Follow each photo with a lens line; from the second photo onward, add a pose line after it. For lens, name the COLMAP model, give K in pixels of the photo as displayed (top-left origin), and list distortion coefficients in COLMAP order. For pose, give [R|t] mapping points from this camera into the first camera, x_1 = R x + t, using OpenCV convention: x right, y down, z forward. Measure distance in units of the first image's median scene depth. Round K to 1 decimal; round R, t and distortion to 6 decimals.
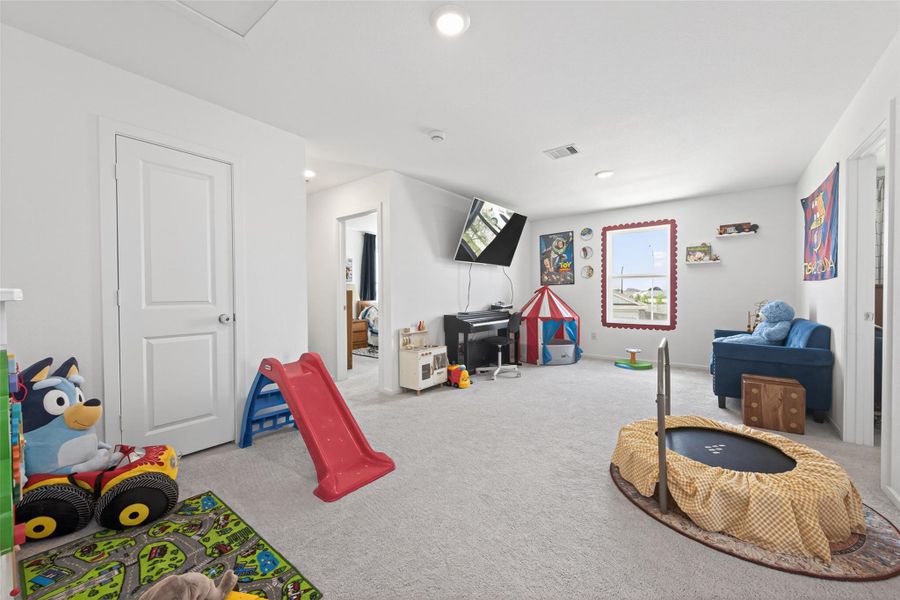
lens RADIAL K [[344.9, 0, 451.8], [0, 344.9, 300.1], [0, 0, 1]] dist [-0.000198, -0.000080]
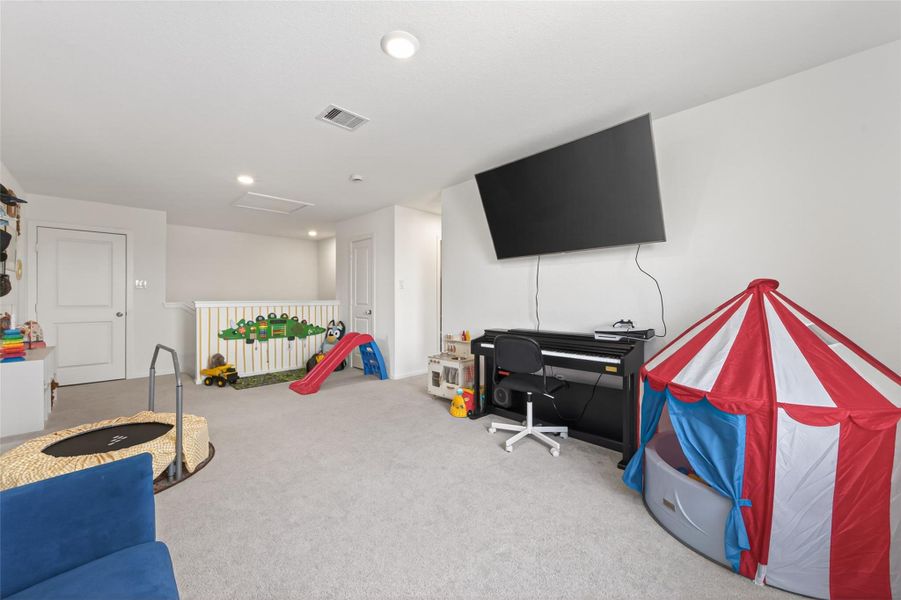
lens RADIAL K [[345.2, 0, 452.3], [0, 345.2, 300.1], [0, 0, 1]] dist [-0.000198, -0.000080]
pose [[-0.124209, 0.007655, -0.992226, 0.883480], [-0.014845, 0.999844, 0.009572, -0.032207], [0.992145, 0.015918, -0.124076, 1.123712]]
